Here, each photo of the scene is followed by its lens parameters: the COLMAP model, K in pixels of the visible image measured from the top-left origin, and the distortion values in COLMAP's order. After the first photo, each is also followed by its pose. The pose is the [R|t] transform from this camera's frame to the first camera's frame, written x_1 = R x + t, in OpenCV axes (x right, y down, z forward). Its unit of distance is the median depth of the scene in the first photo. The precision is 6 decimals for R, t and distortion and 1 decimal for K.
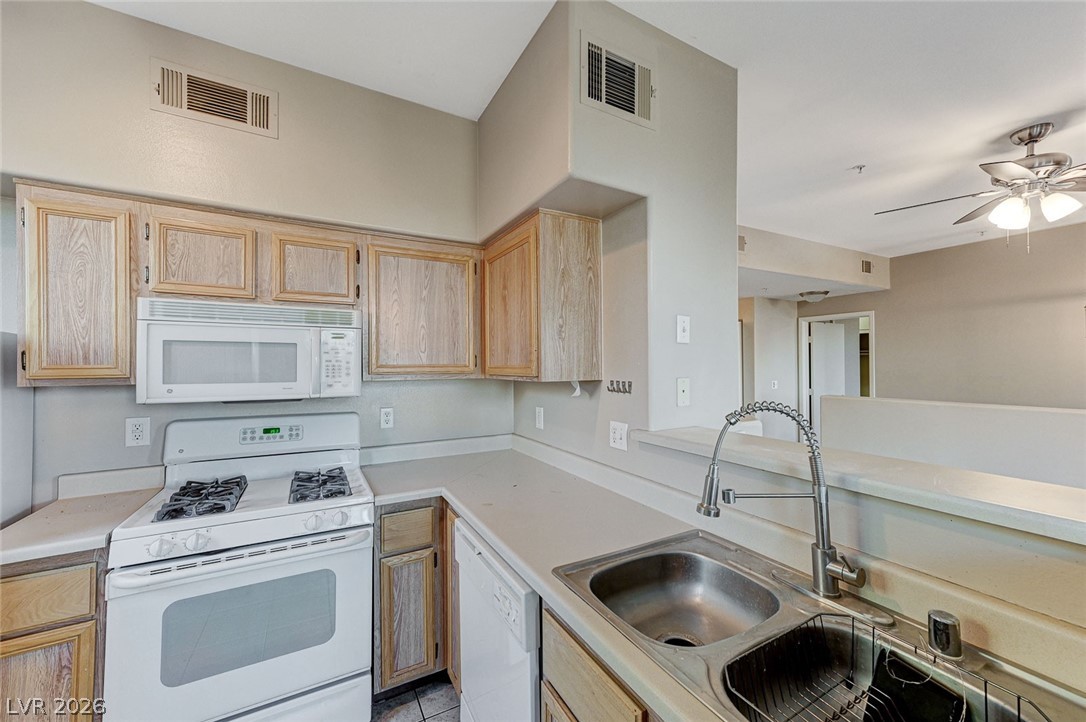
lens RADIAL K [[430.2, 0, 546.3], [0, 430.2, 359.3], [0, 0, 1]] dist [0.017855, 0.000120]
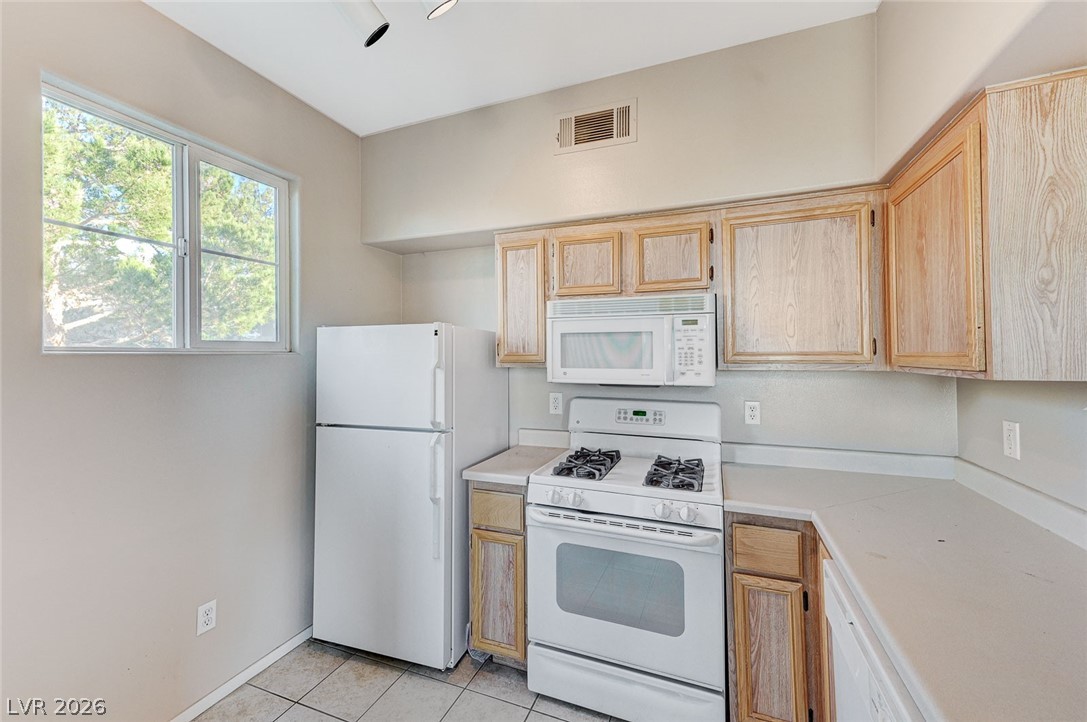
lens RADIAL K [[438.3, 0, 541.8], [0, 438.3, 348.6], [0, 0, 1]] dist [0.015126, 0.000289]
pose [[0.636137, -0.009644, -0.771516, 0.064837], [0.012092, 0.999924, -0.002529, 0.003299], [0.771481, -0.007720, 0.636205, 0.128754]]
